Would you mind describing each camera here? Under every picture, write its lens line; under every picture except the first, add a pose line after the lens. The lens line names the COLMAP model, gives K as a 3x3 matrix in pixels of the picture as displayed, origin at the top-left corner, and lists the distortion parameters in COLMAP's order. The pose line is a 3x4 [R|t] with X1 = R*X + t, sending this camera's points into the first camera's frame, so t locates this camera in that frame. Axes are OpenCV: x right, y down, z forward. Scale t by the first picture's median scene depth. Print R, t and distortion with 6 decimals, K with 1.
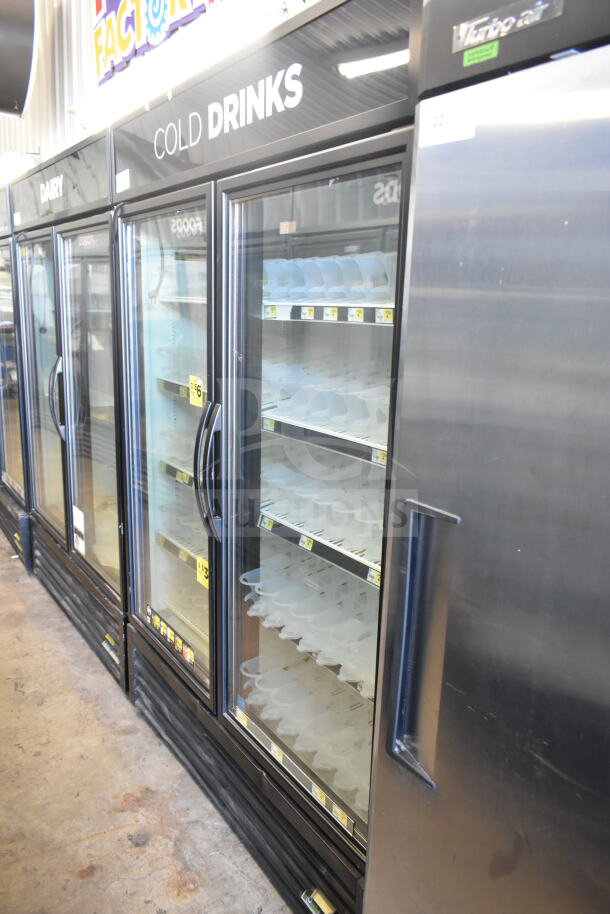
lens RADIAL K [[692.8, 0, 304.0], [0, 692.8, 454.3], [0, 0, 1]] dist [-0.002065, -0.001464]
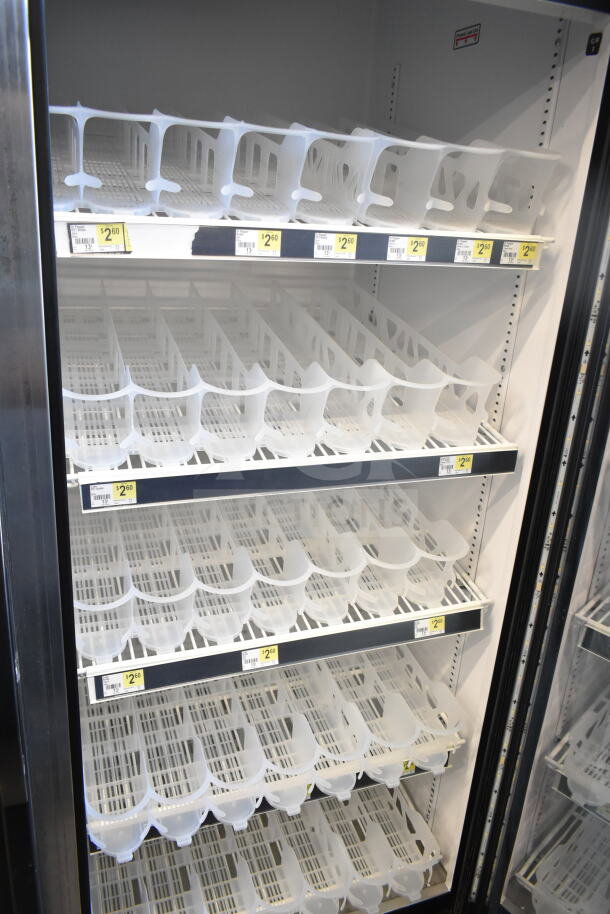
lens RADIAL K [[692.8, 0, 303.4], [0, 692.8, 460.6], [0, 0, 1]] dist [-0.002065, -0.001464]
pose [[0.244665, -0.317626, 0.916108, -0.489470], [0.167444, 0.944469, 0.282739, -0.192938], [-0.955040, 0.084220, 0.284263, 0.846979]]
